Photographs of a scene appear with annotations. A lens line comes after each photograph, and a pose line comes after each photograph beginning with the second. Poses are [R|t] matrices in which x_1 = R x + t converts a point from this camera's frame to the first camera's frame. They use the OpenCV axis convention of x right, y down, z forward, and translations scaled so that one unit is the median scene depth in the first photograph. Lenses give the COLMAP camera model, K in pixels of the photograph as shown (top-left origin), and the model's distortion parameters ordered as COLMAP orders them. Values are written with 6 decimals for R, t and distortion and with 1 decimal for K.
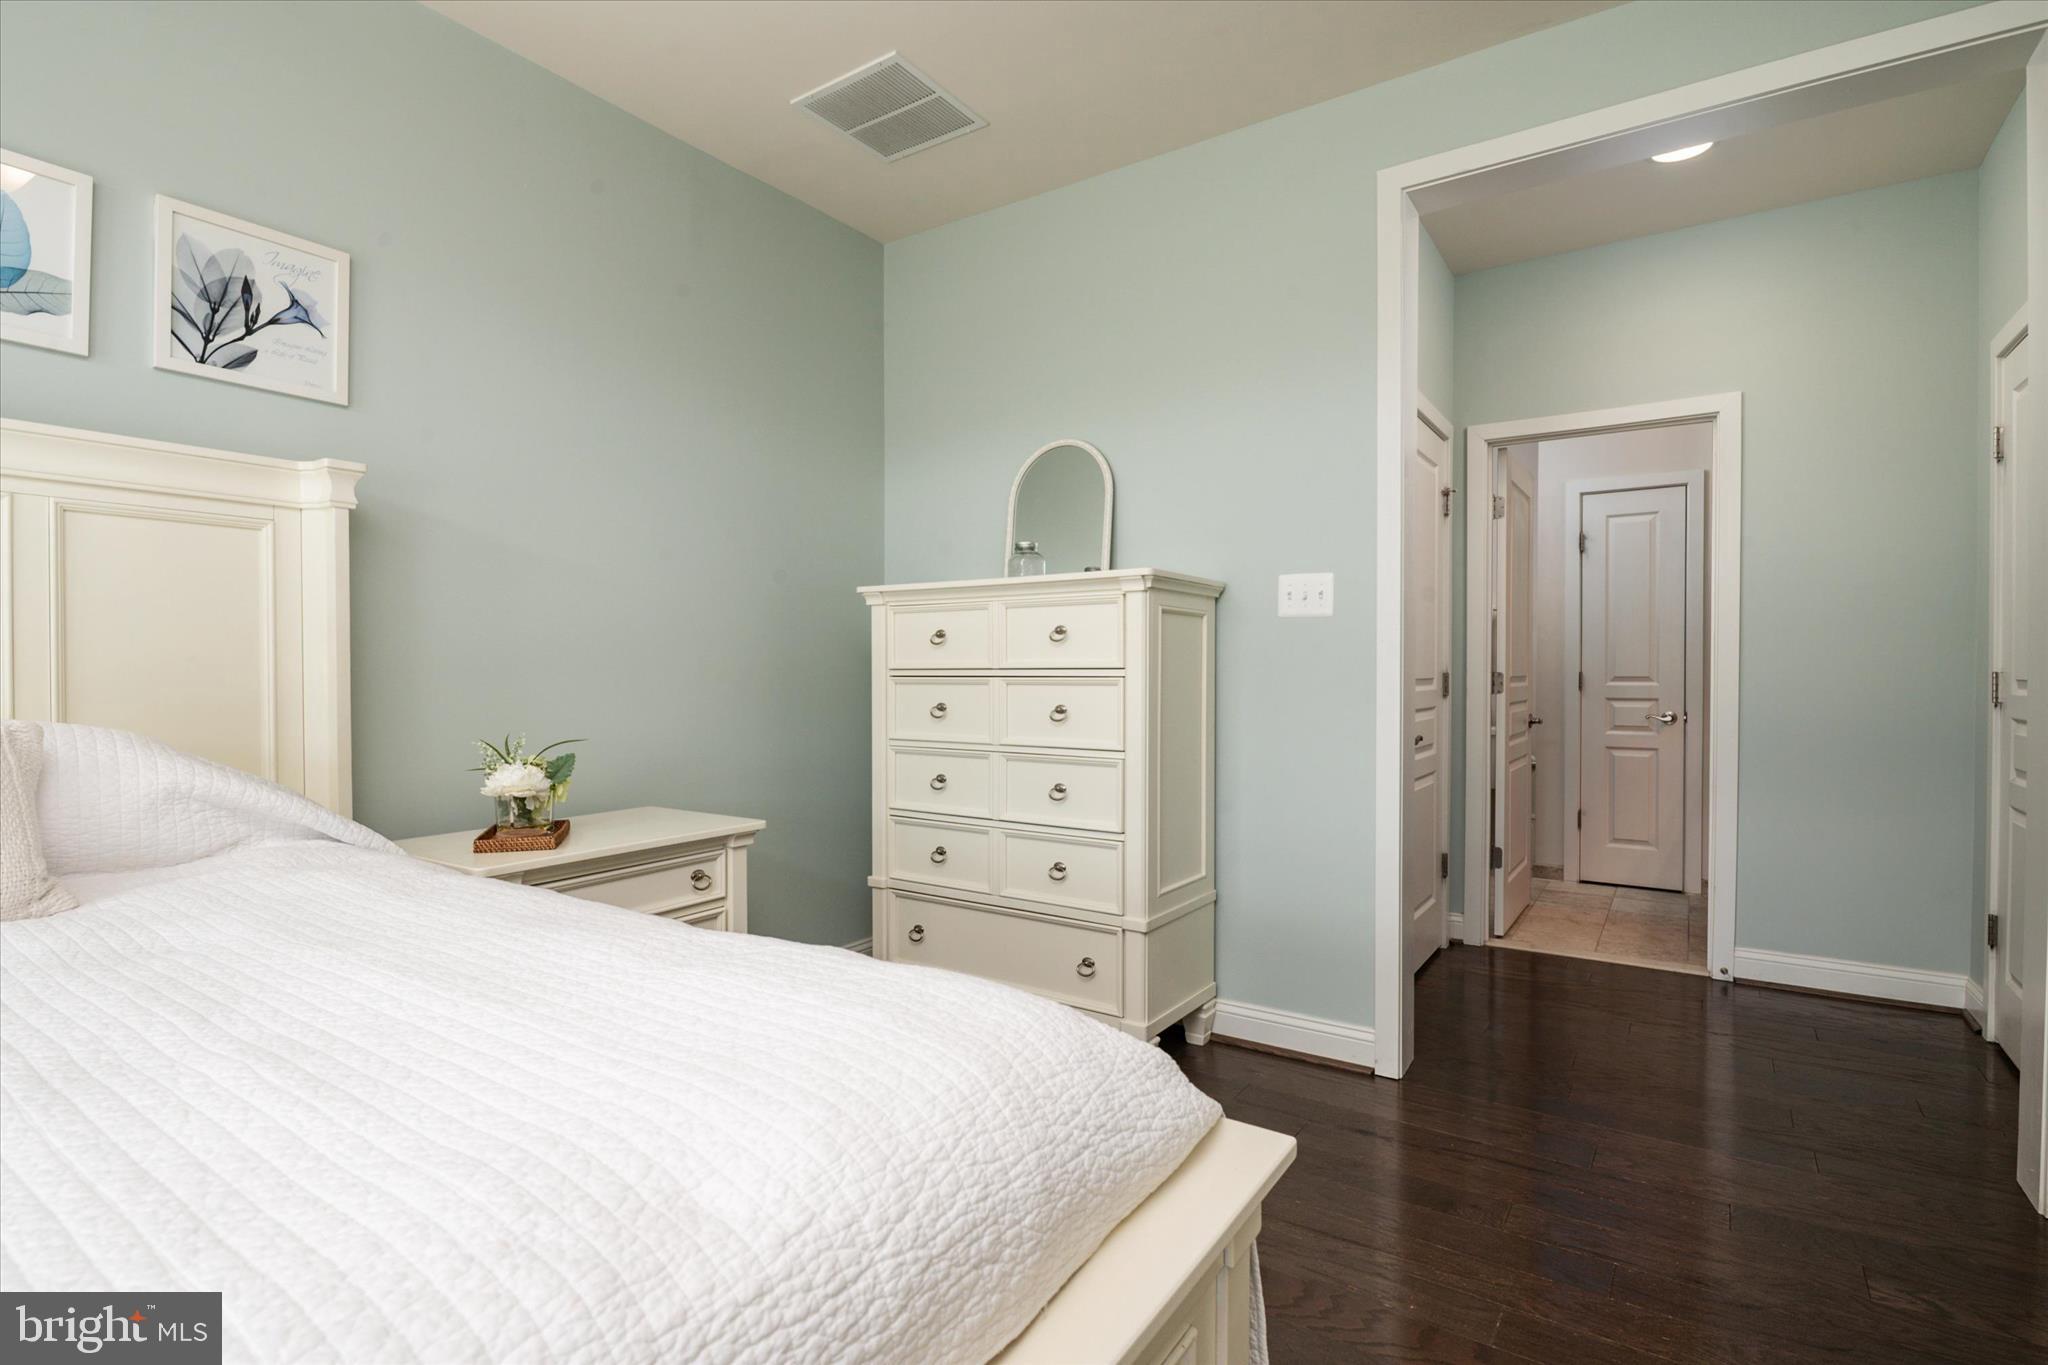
lens RADIAL K [[987.2, 0, 1021.8], [0, 987.2, 681.2], [0, 0, 1]] dist [-0.002985, -0.001043]
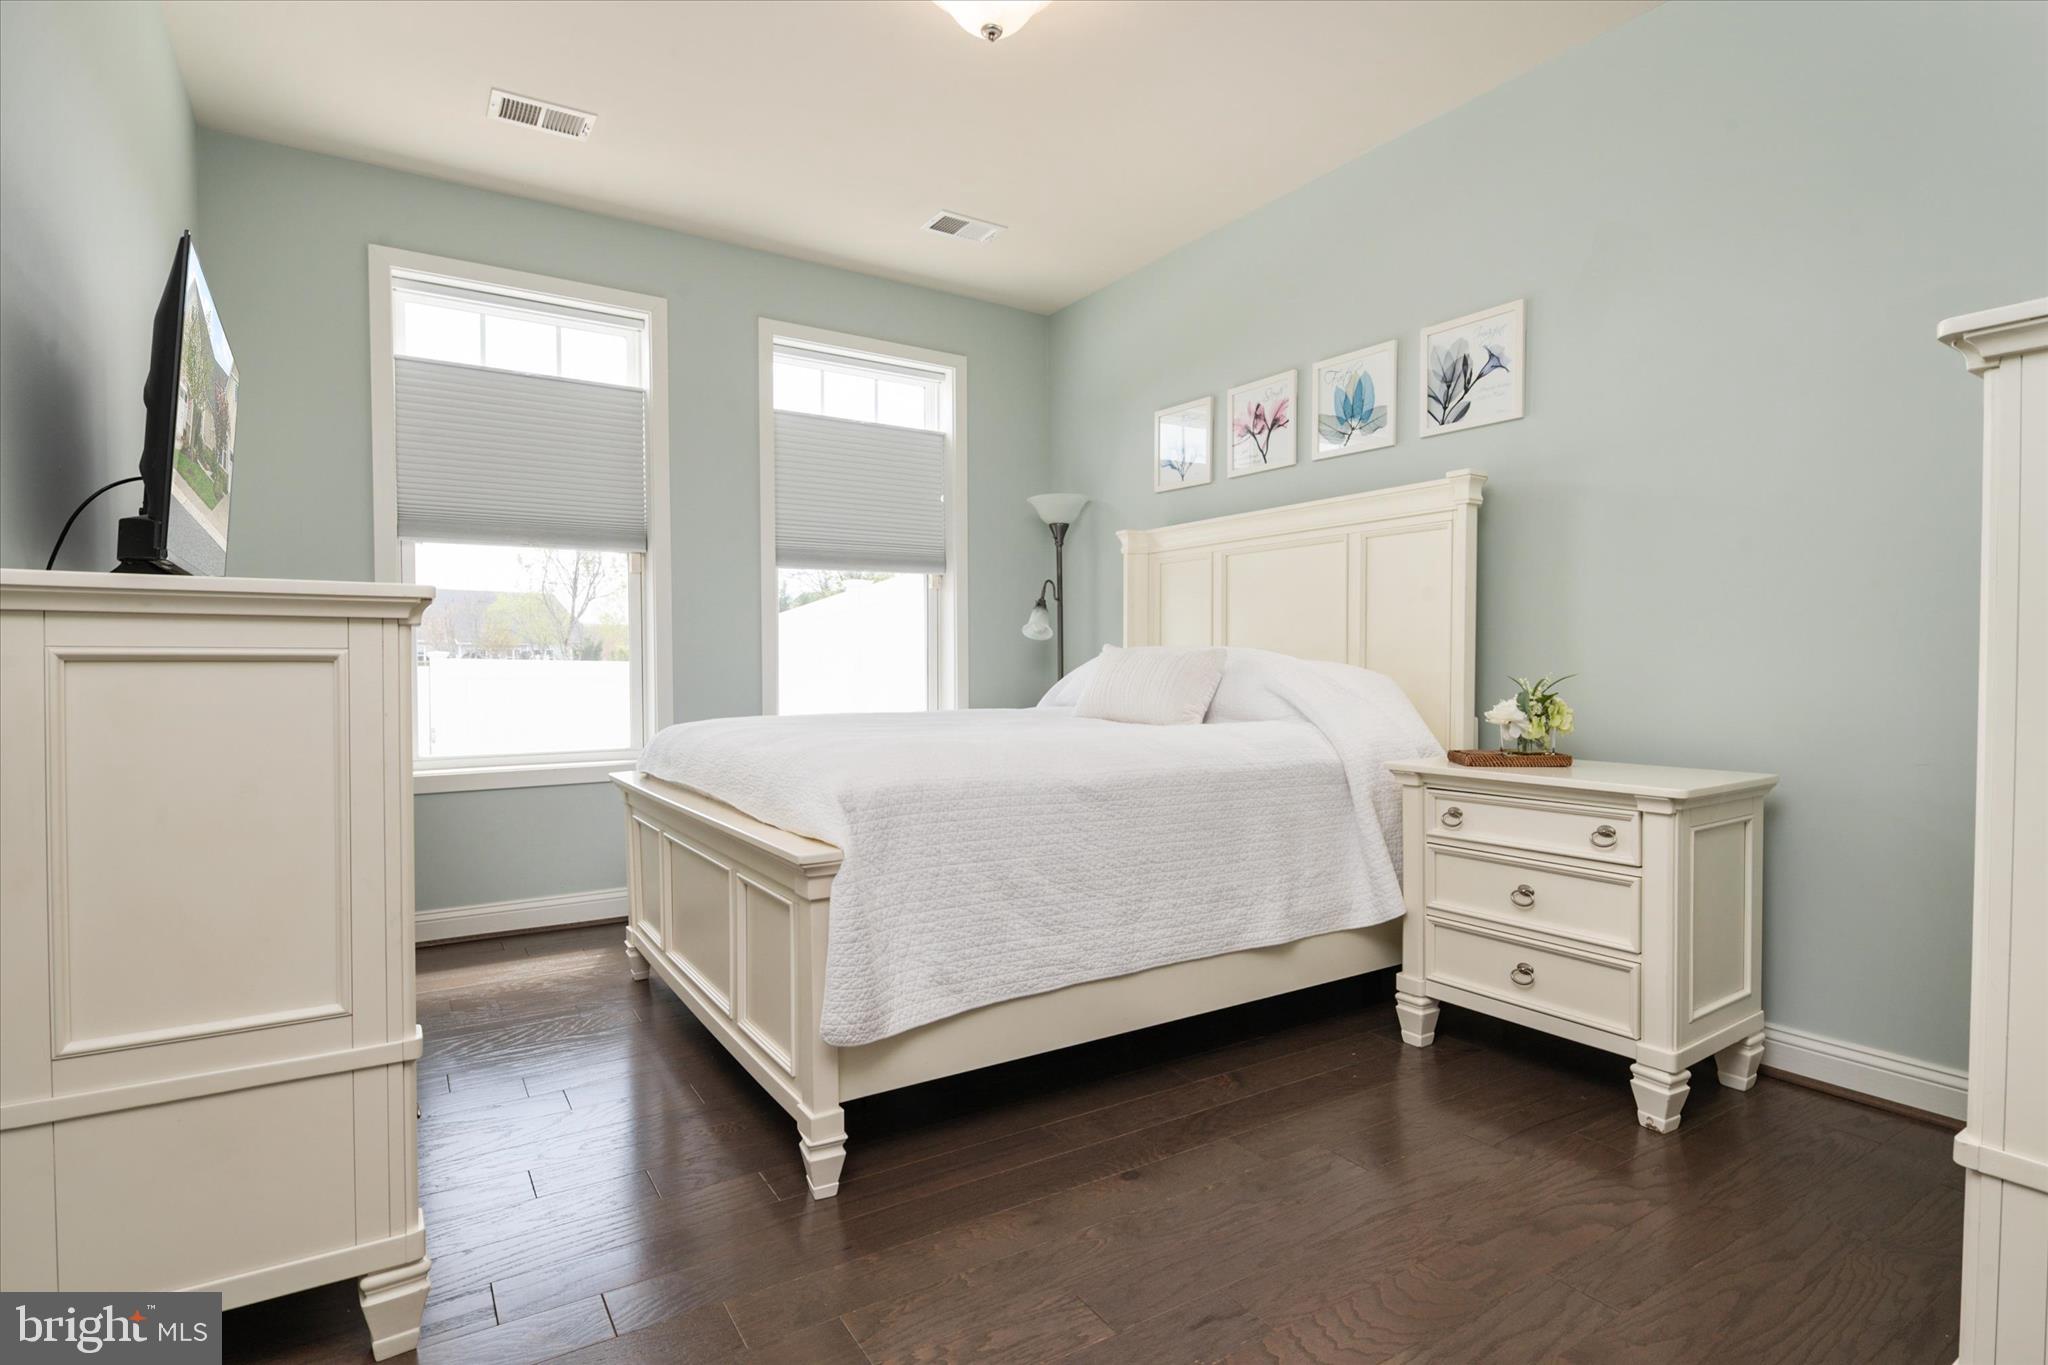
lens RADIAL K [[1053.6, 0, 1030.5], [0, 1053.6, 680.2], [0, 0, 1]] dist [0.004855, -0.002129]
pose [[-0.380187, 0.016558, -0.924761, 0.916404], [-0.008218, 0.999740, 0.021279, 0.044519], [0.924873, 0.015689, -0.379952, 1.012943]]
